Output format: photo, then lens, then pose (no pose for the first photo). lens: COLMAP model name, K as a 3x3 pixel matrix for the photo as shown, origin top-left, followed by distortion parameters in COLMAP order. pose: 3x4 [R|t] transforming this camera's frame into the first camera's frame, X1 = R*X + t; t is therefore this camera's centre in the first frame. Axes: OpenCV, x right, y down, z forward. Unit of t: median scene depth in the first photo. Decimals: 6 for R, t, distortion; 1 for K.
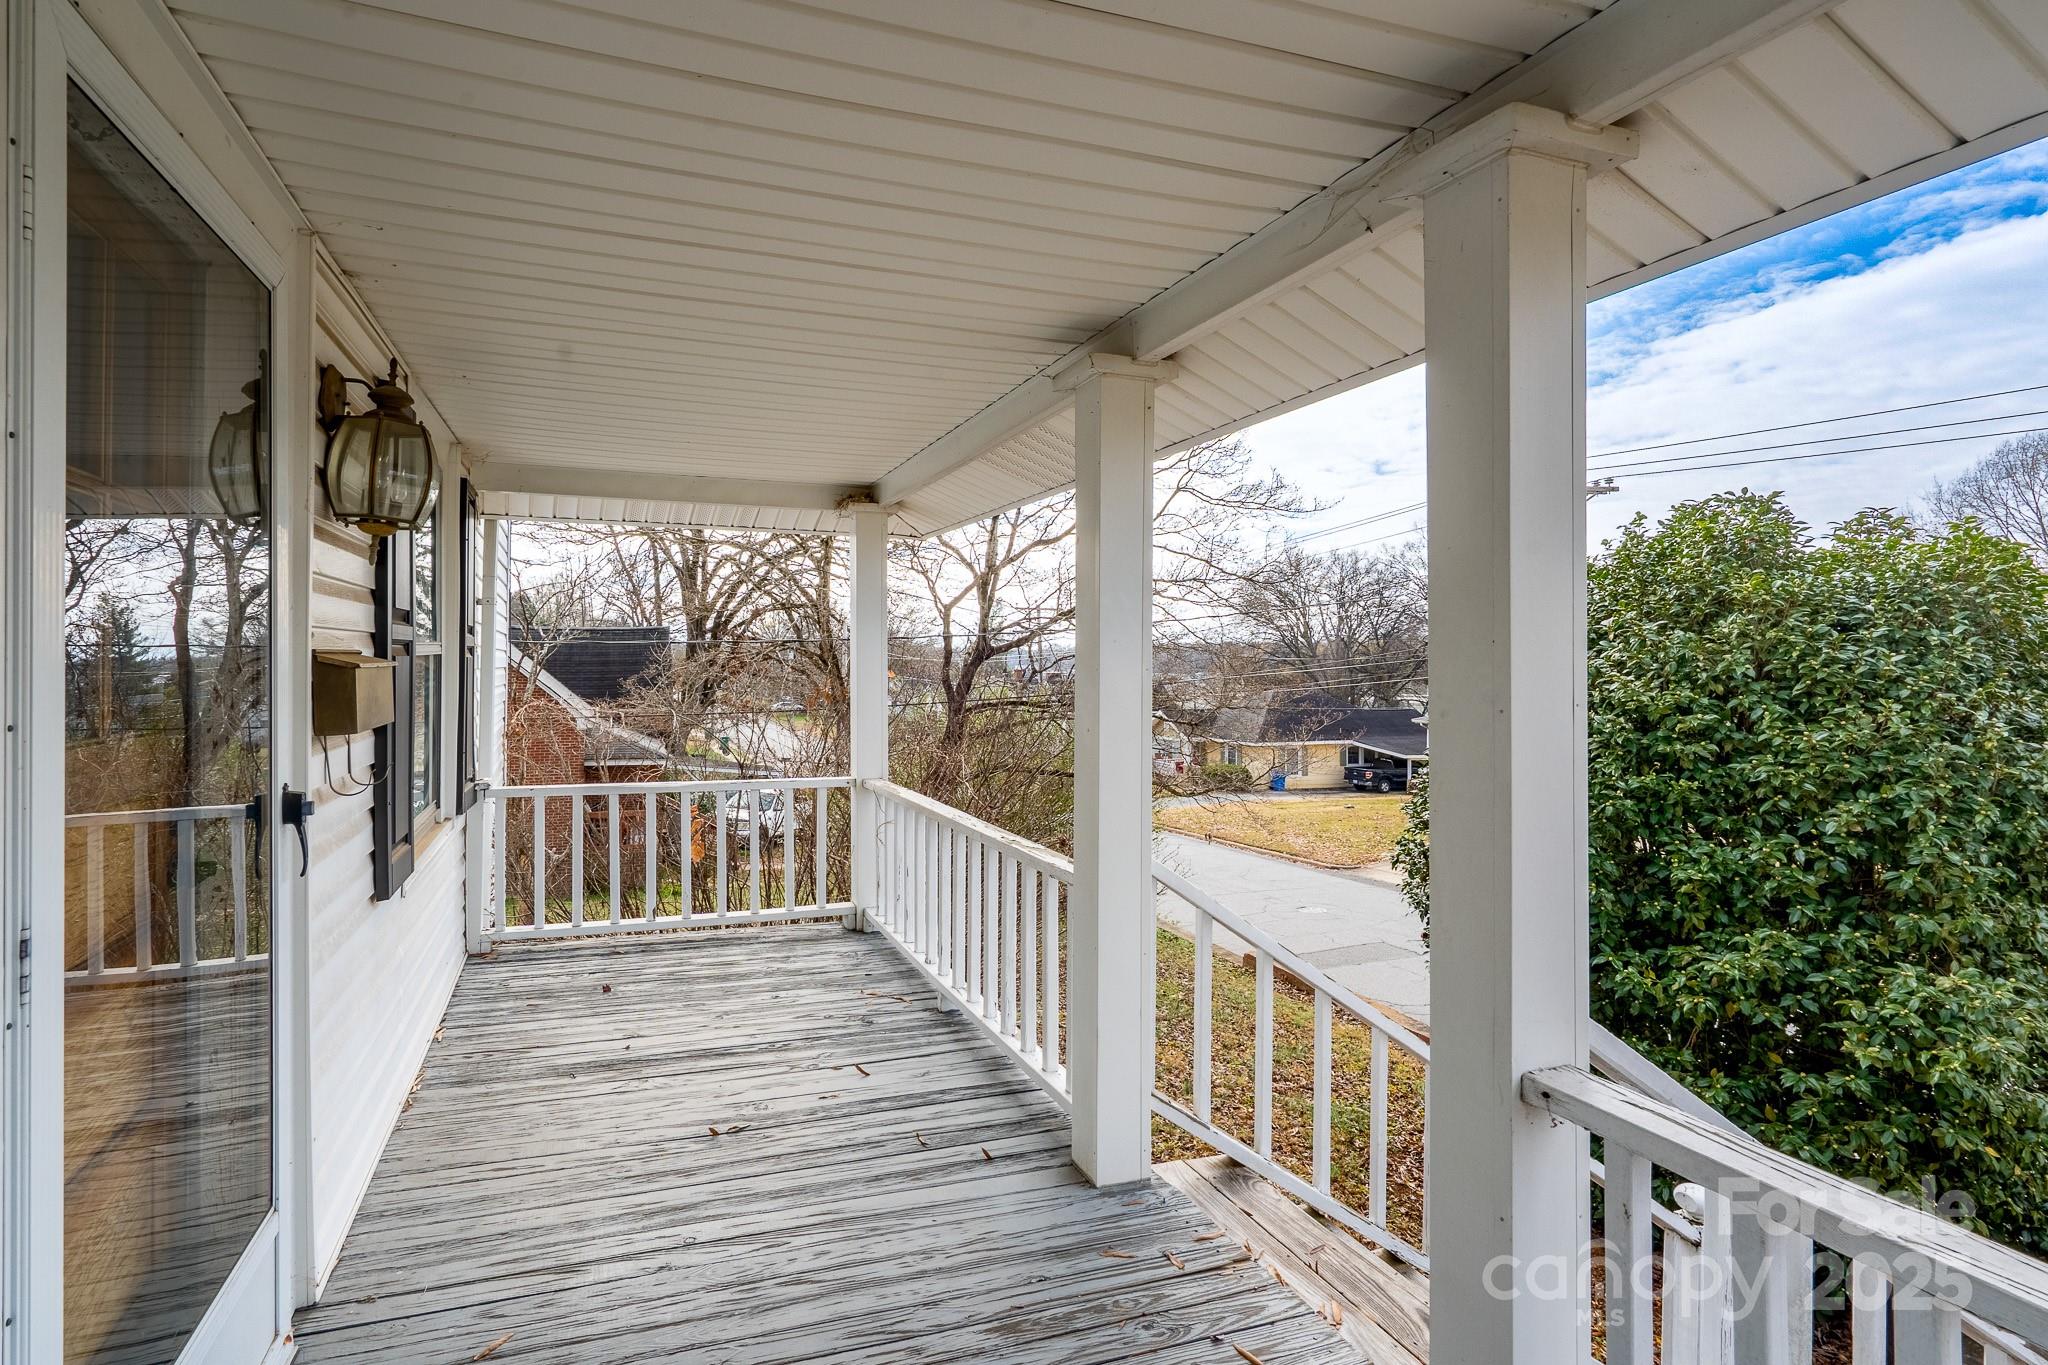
lens RADIAL K [[989.7, 0, 927.6], [0, 989.7, 650.8], [0, 0, 1]] dist [-0.004192, 0.007088]
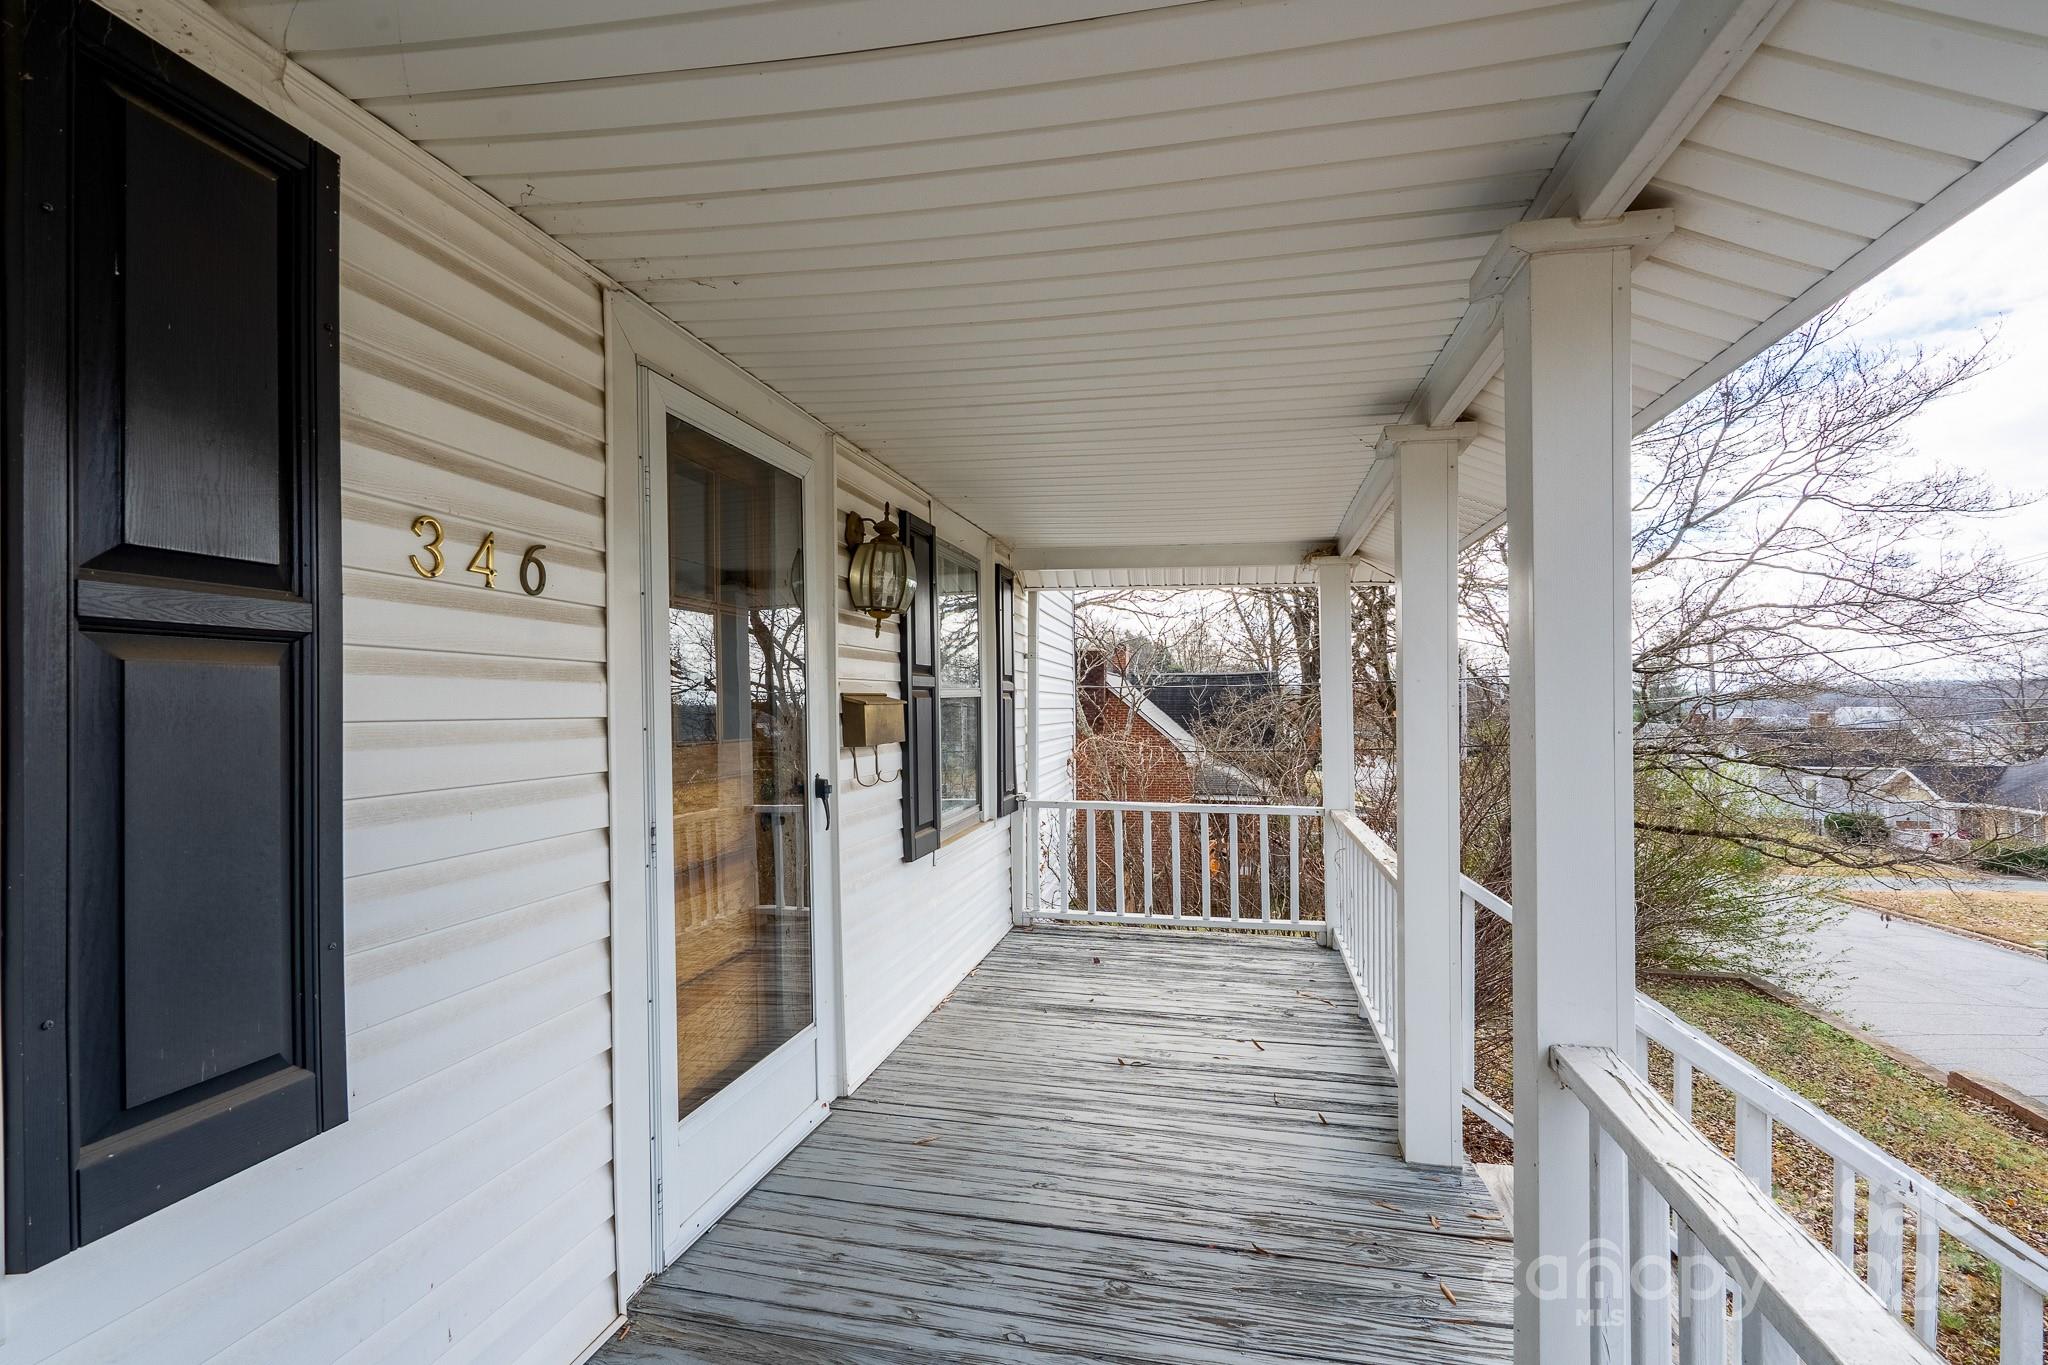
lens RADIAL K [[950.4, 0, 1018.8], [0, 950.4, 719.7], [0, 0, 1]] dist [0.000097, 0.001020]
pose [[0.864209, 0.007515, -0.503077, 0.238249], [0.006189, 0.999654, 0.025565, 0.002553], [0.503095, -0.025208, 0.863864, -0.111051]]
